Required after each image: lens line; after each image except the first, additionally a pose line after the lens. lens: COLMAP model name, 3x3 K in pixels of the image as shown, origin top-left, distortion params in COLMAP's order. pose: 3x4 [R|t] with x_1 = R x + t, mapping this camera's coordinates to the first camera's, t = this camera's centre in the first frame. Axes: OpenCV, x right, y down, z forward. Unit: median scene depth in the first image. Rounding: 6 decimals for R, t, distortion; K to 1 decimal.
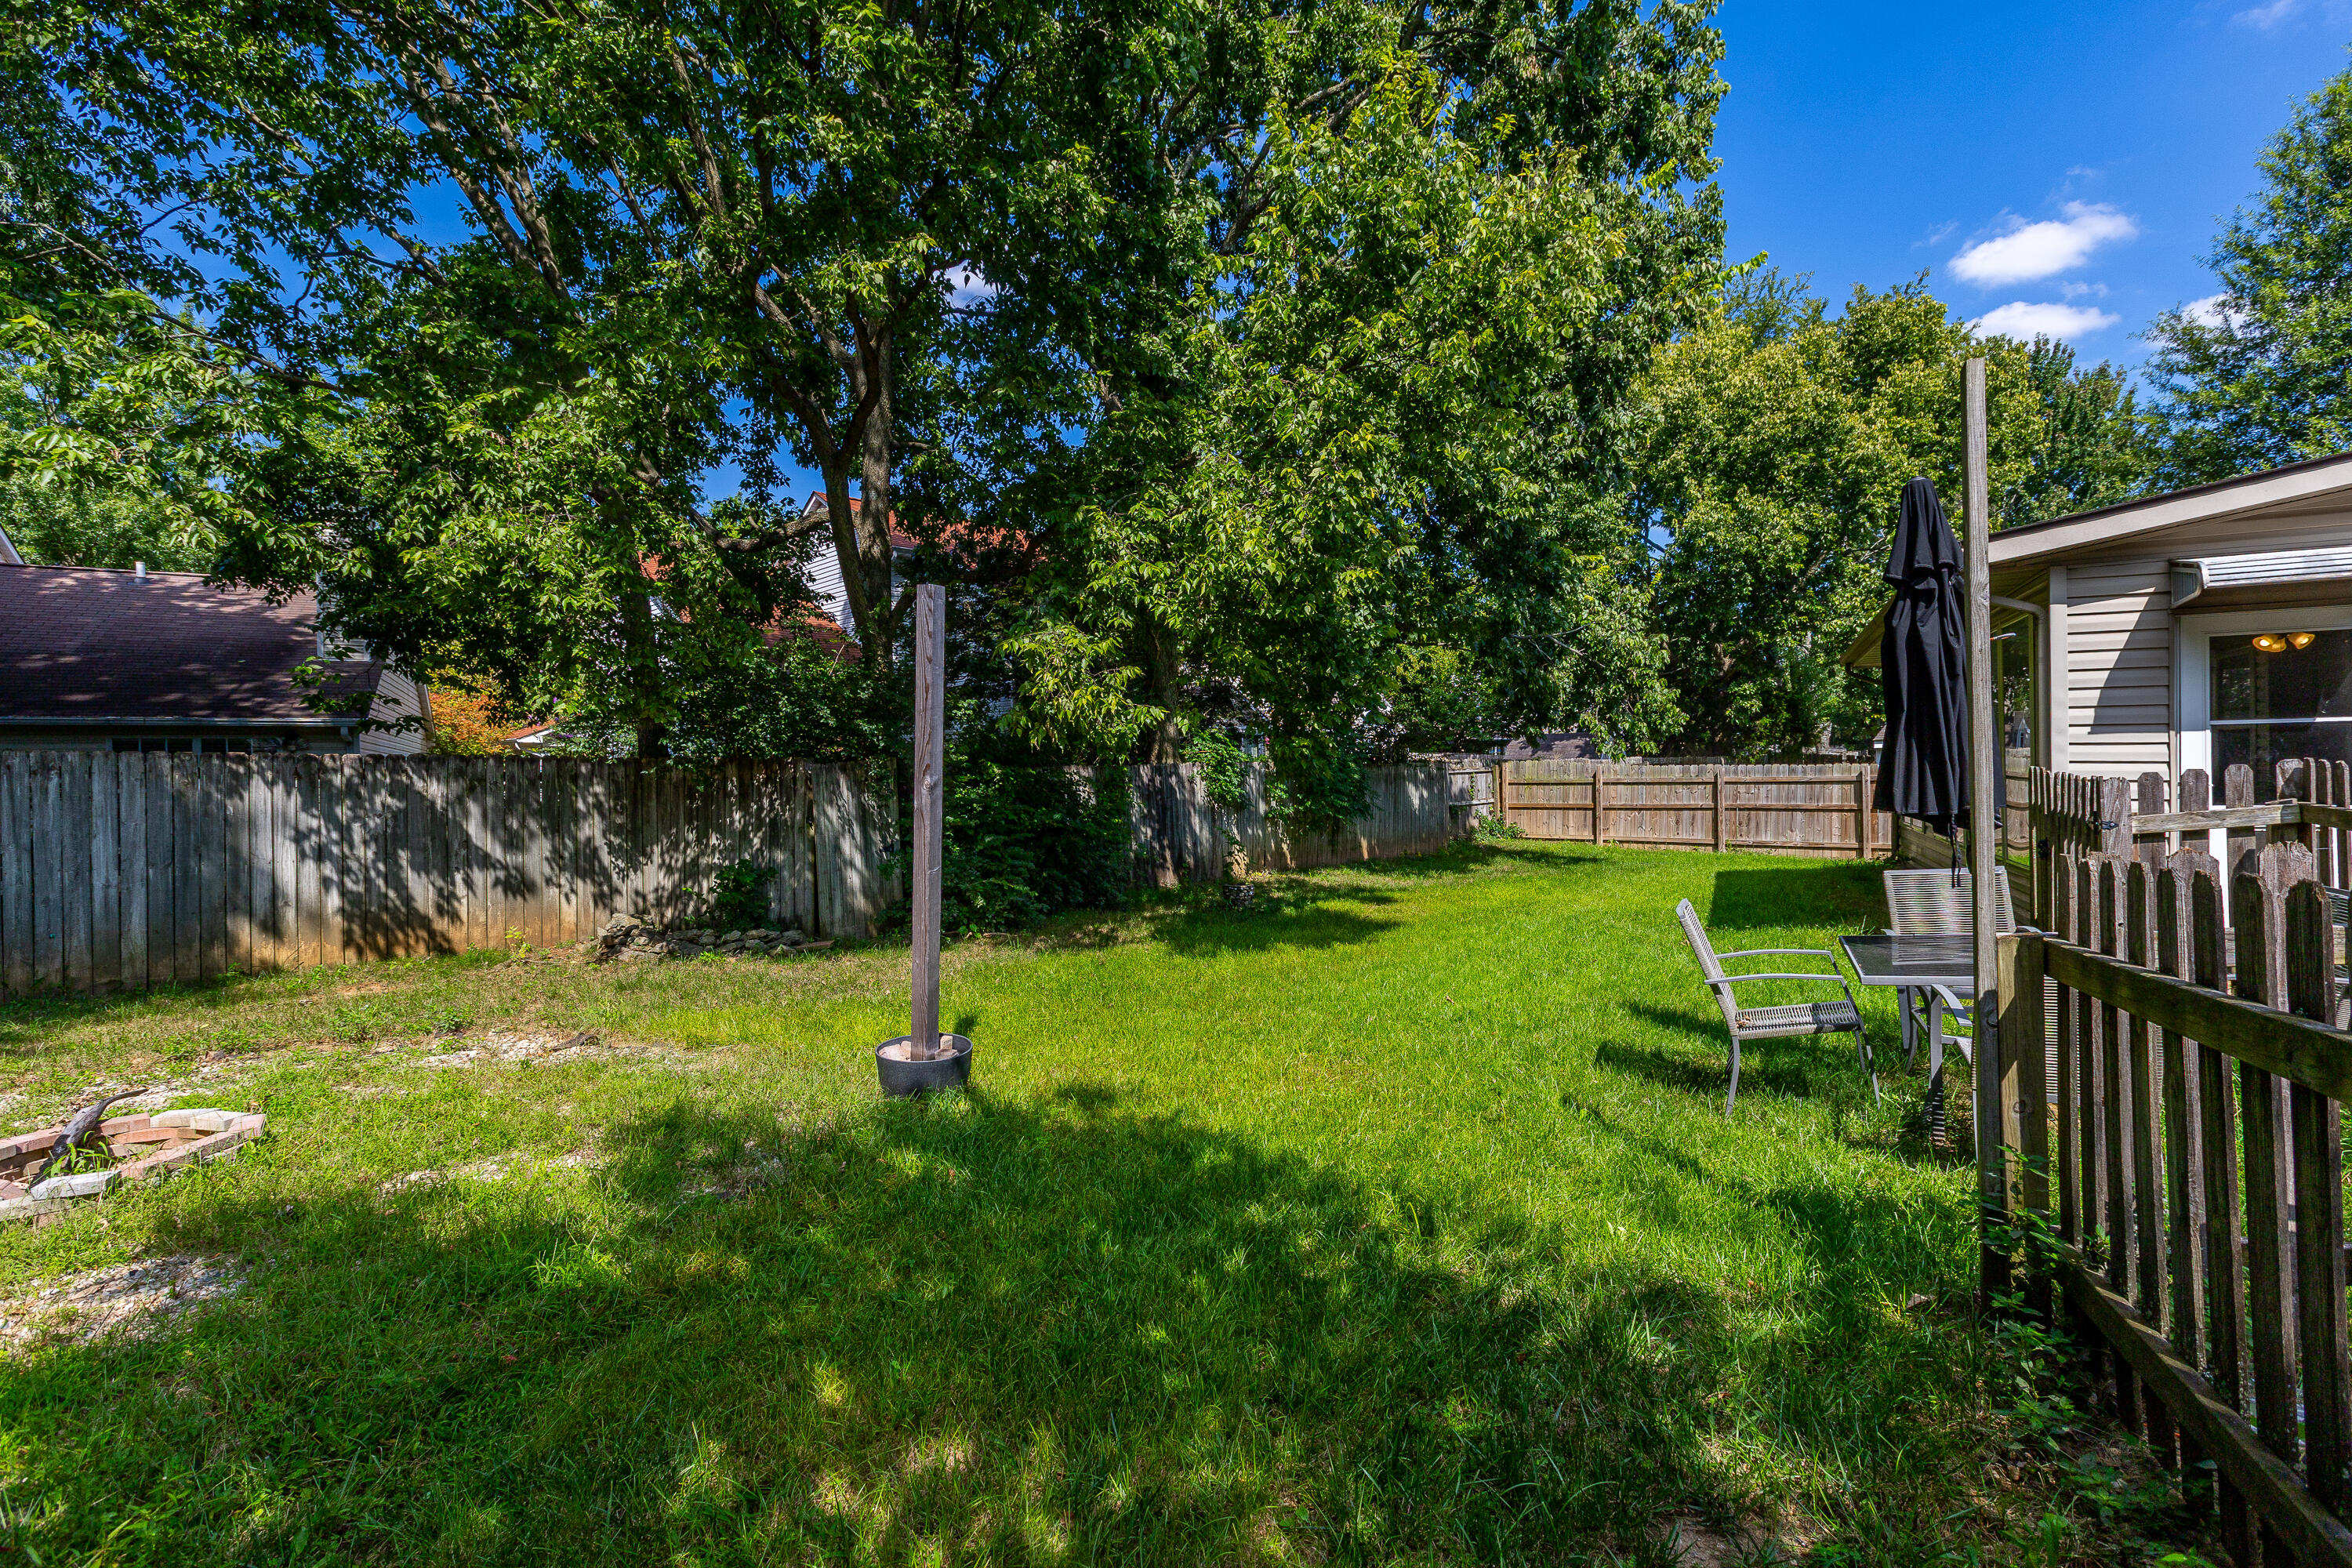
lens RADIAL K [[1103.1, 0, 1177.2], [0, 1103.1, 777.1], [0, 0, 1]] dist [0.007463, -0.000690]
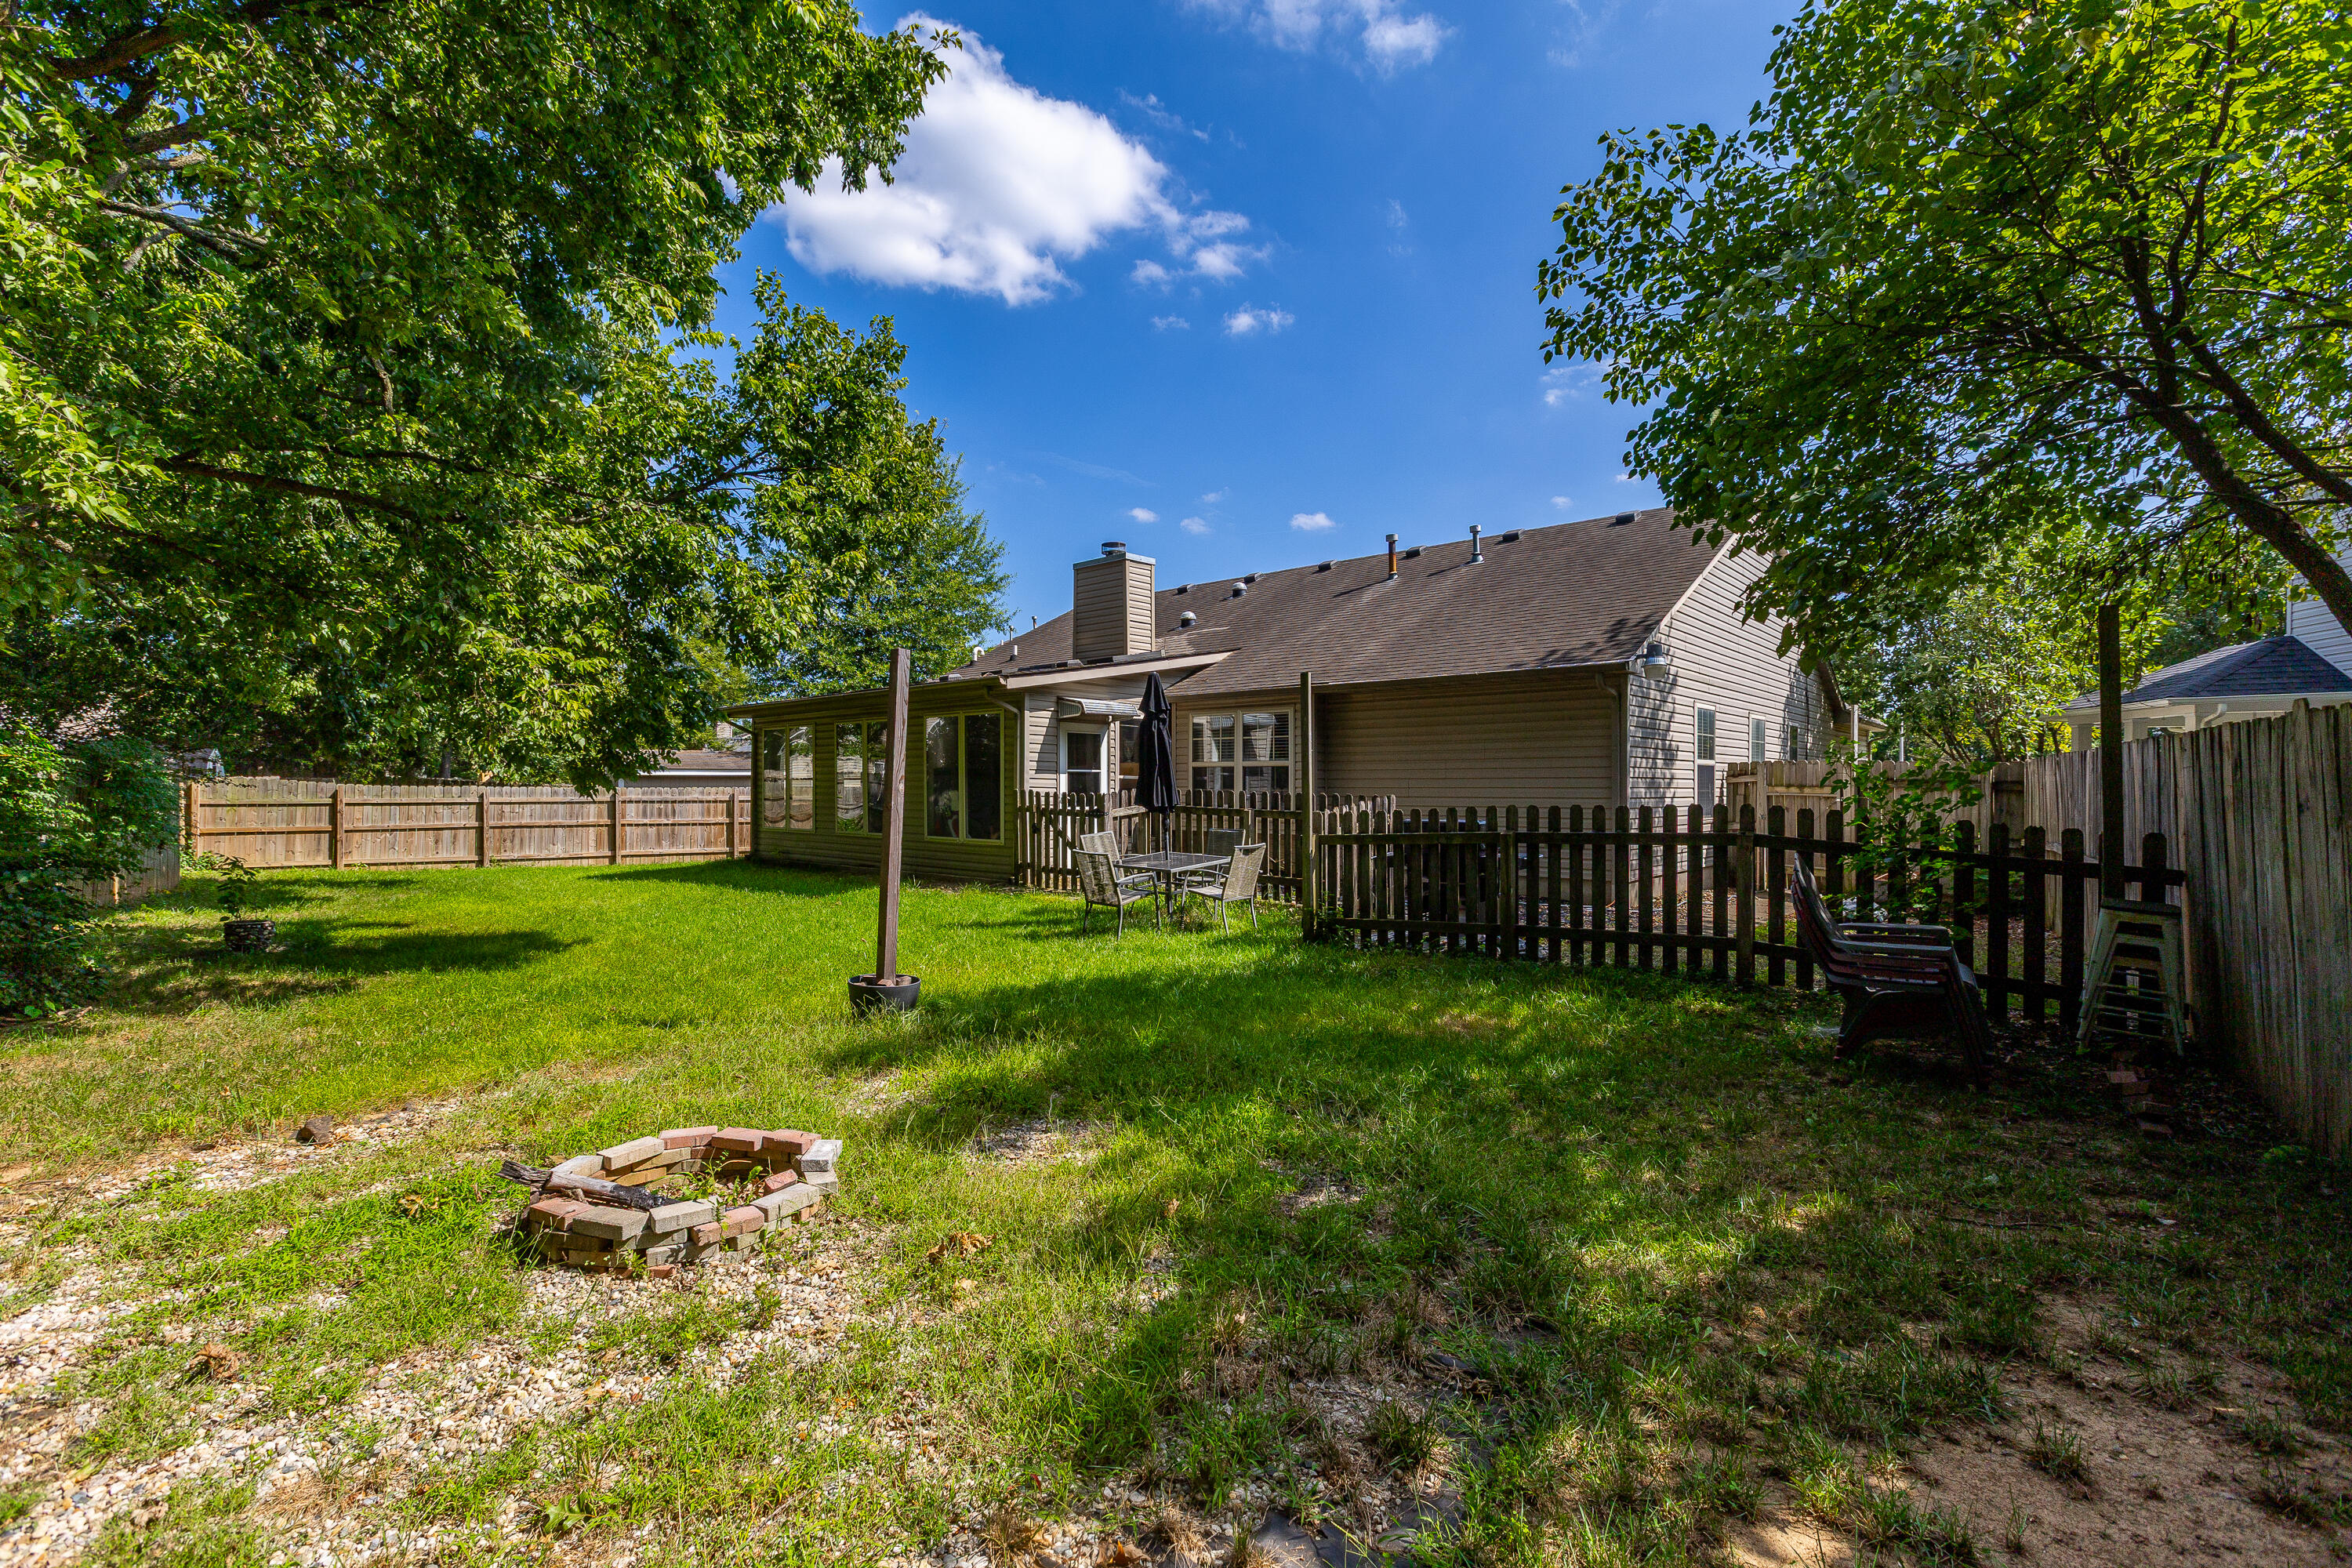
lens RADIAL K [[1103.1, 0, 1182.0], [0, 1103.1, 774.3], [0, 0, 1]] dist [0.007463, -0.000690]
pose [[0.224059, 0.028637, 0.974155, -0.422592], [0.000779, 0.999563, -0.029563, 0.009086], [-0.974575, 0.007383, 0.223939, 0.093337]]
